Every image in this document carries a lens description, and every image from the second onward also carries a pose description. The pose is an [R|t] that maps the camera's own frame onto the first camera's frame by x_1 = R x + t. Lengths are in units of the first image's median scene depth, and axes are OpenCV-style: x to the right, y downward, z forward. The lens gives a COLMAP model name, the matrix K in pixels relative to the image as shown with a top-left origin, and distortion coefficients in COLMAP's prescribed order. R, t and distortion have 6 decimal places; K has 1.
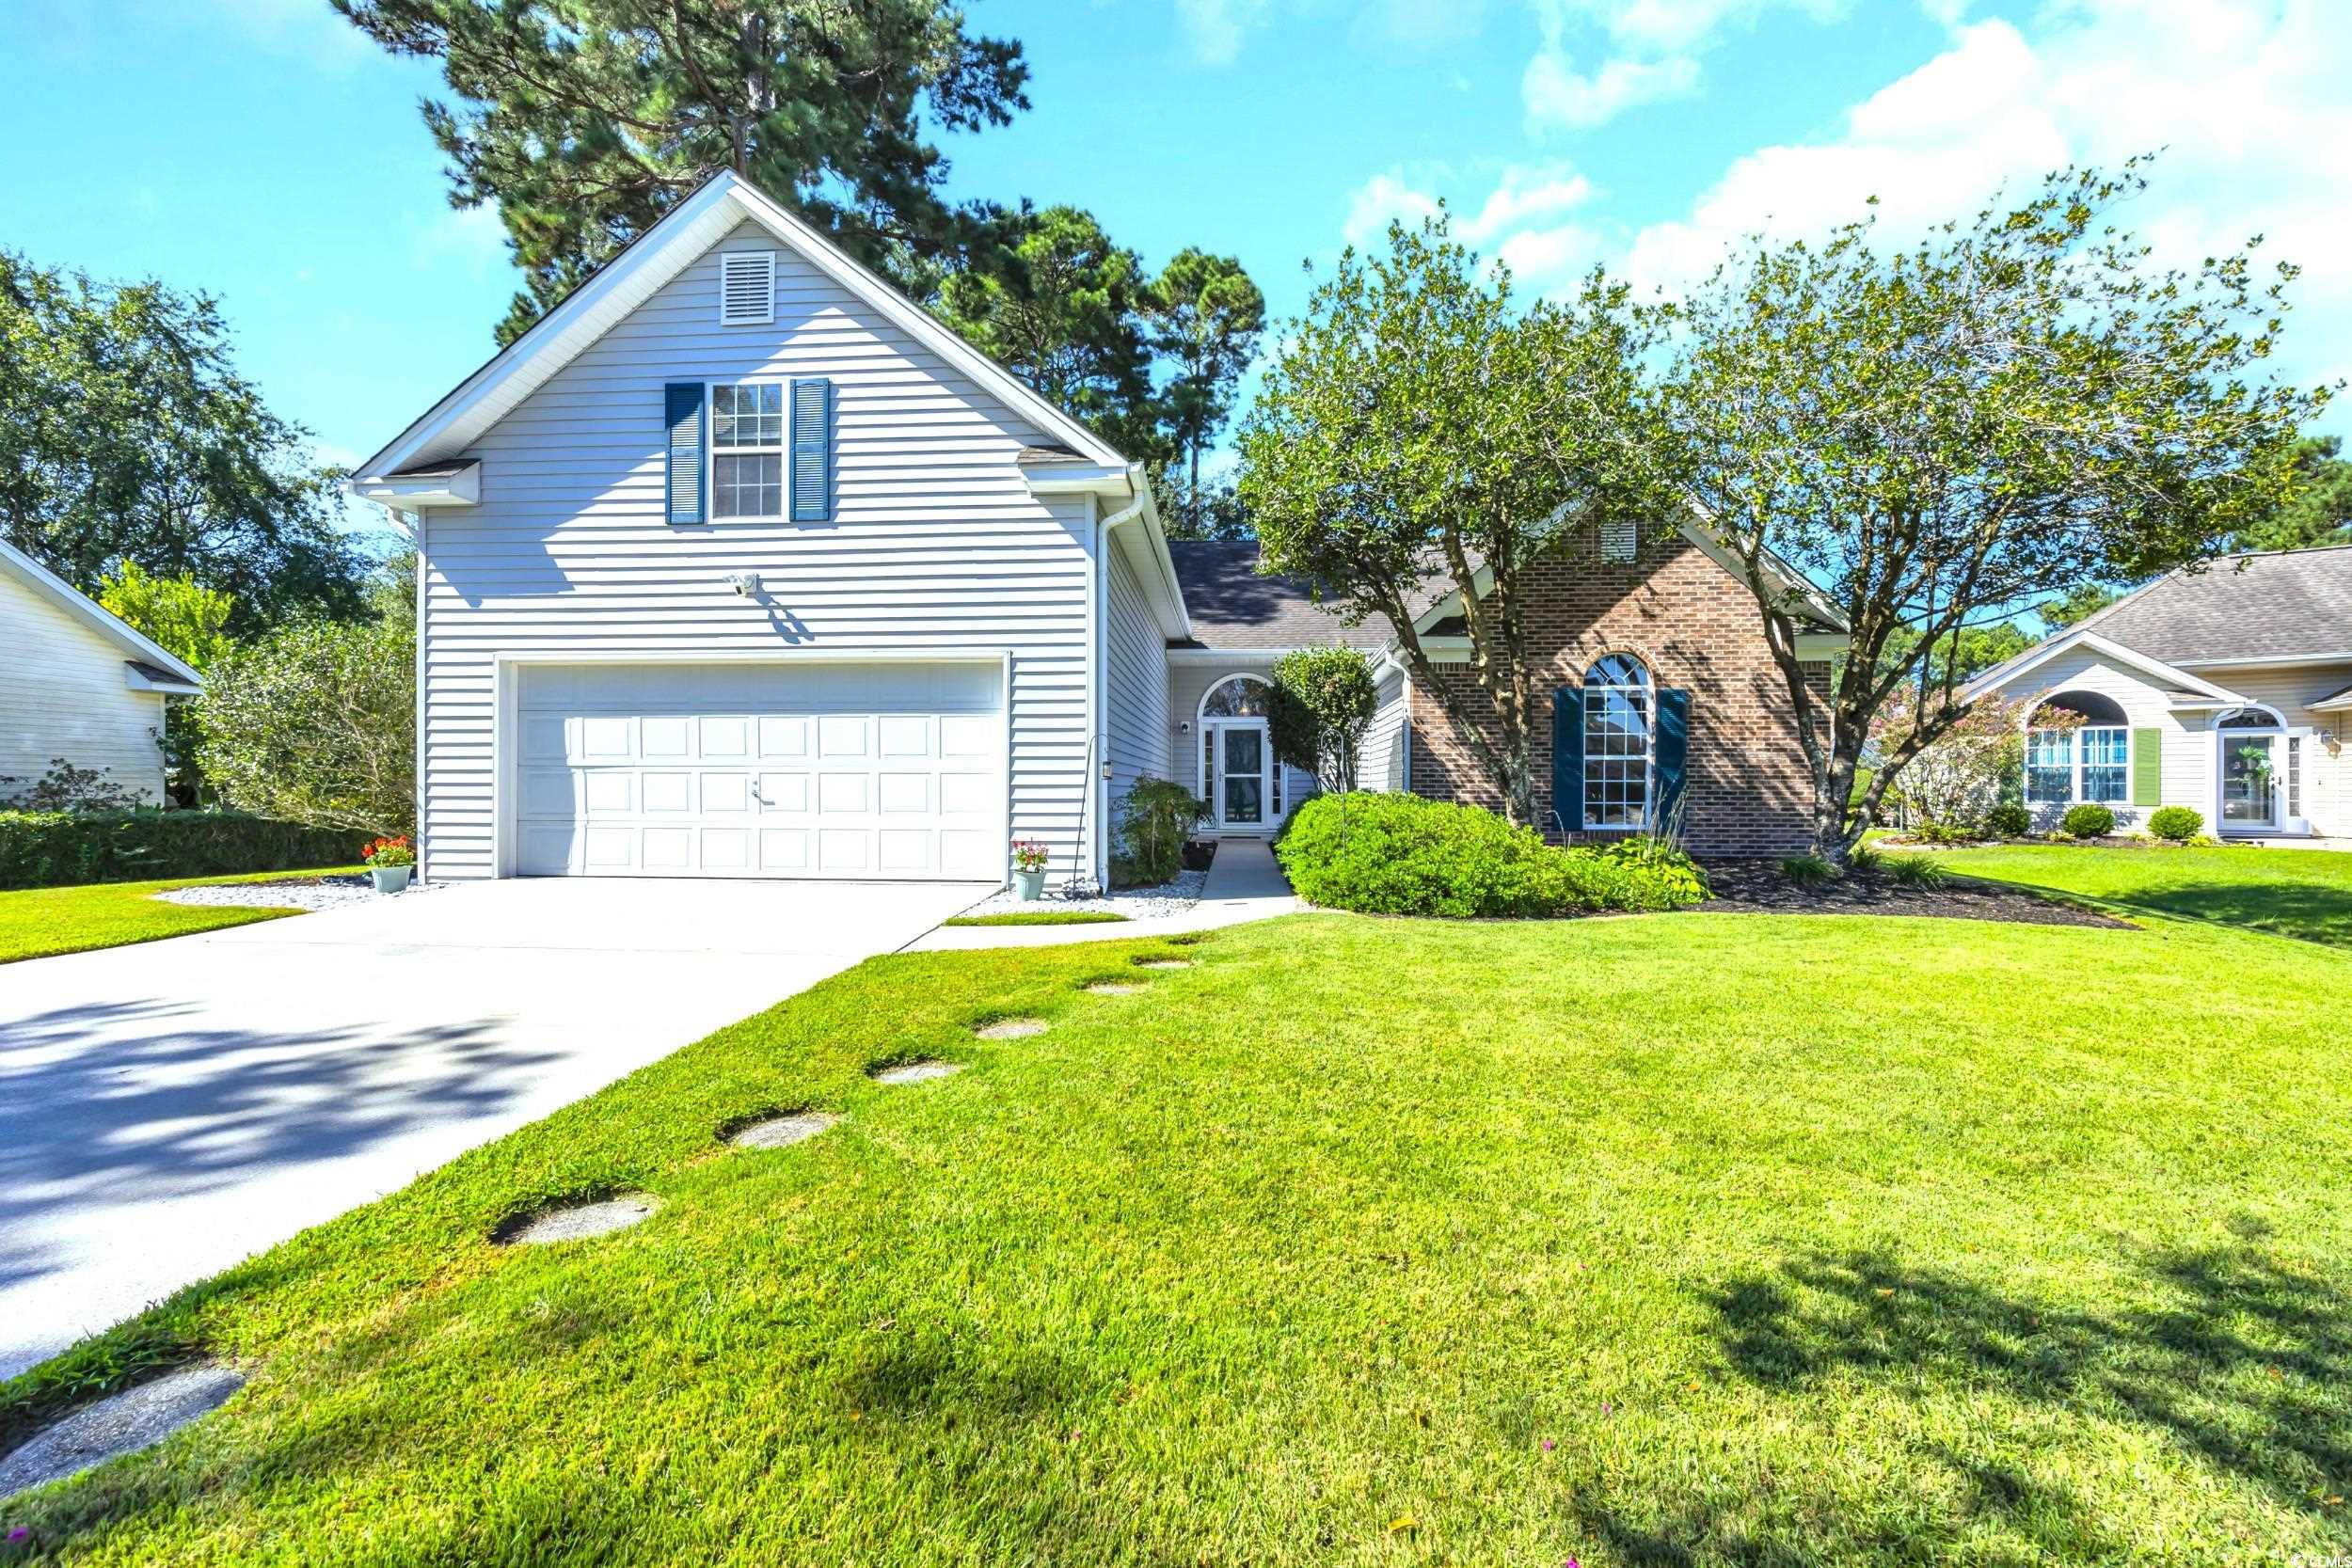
lens RADIAL K [[900.3, 0, 1172.9], [0, 900.3, 788.0], [0, 0, 1]] dist [0.004059, 0.000219]
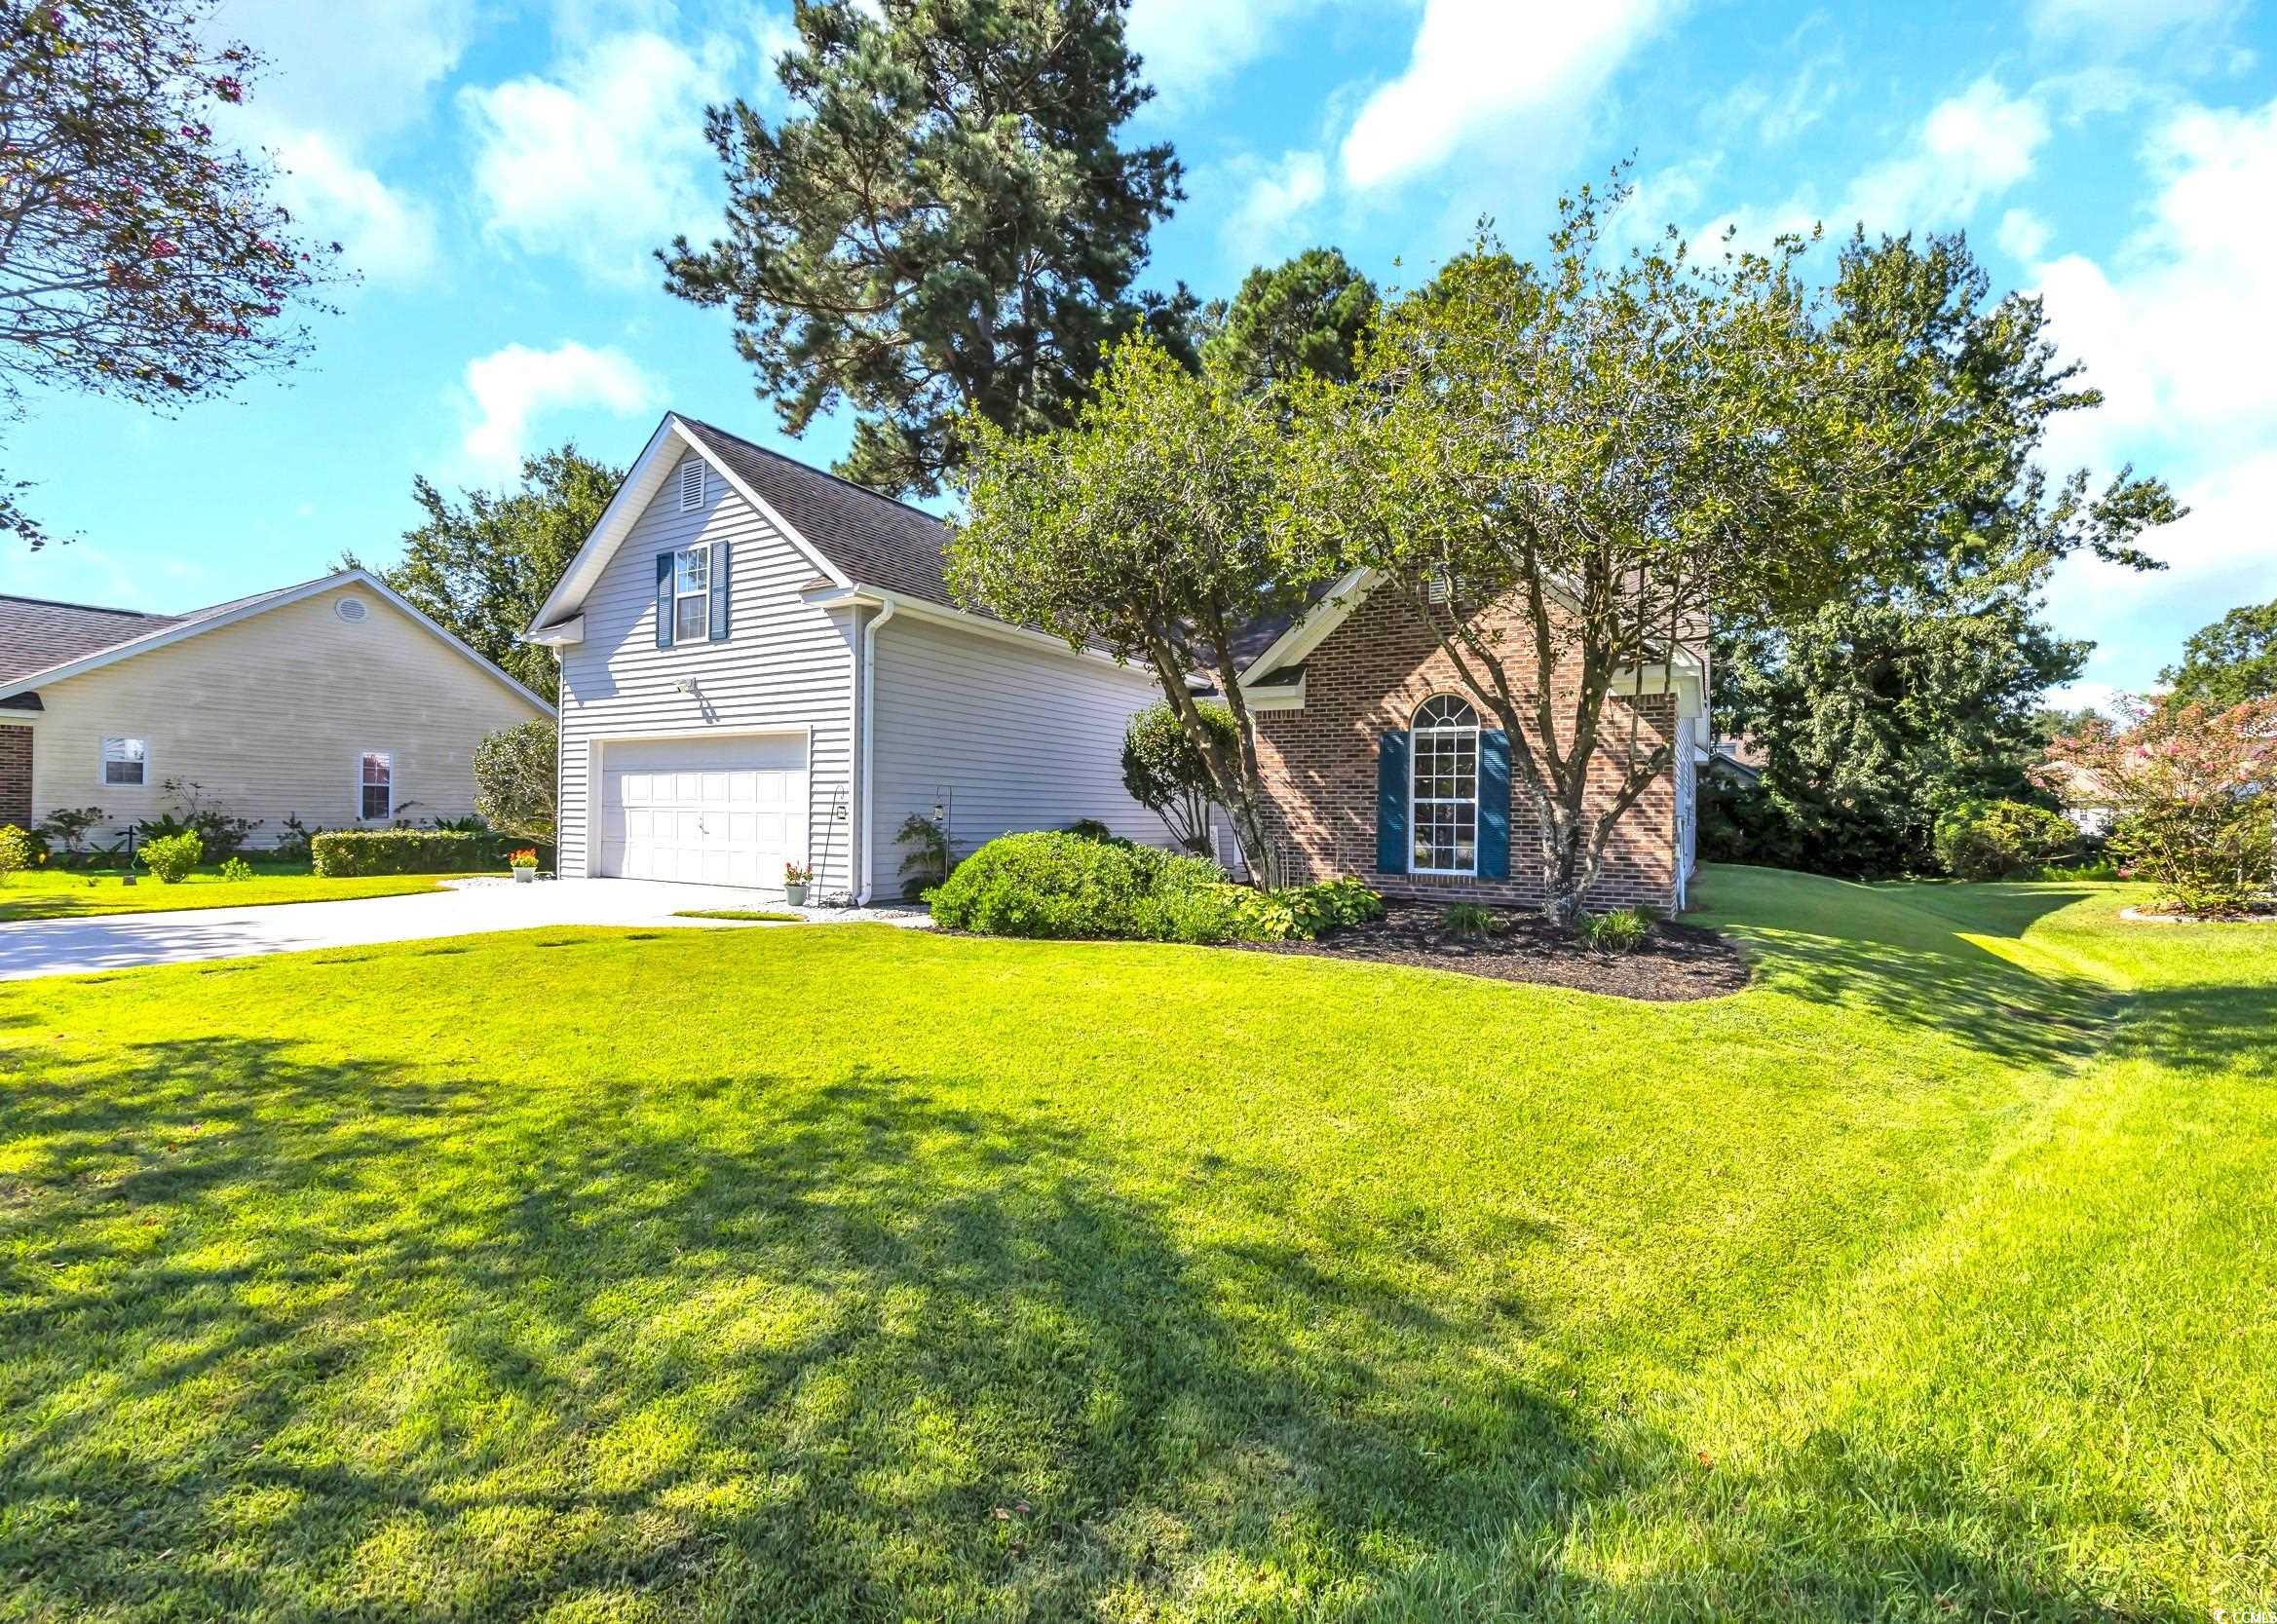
lens RADIAL K [[911.0, 0, 1138.5], [0, 911.0, 812.0], [0, 0, 1]] dist [0.000166, 0.000001]
pose [[0.909731, 0.007439, -0.415132, 0.776464], [-0.011289, 0.999913, -0.006822, -0.014458], [0.415046, 0.010893, 0.909735, -0.048988]]
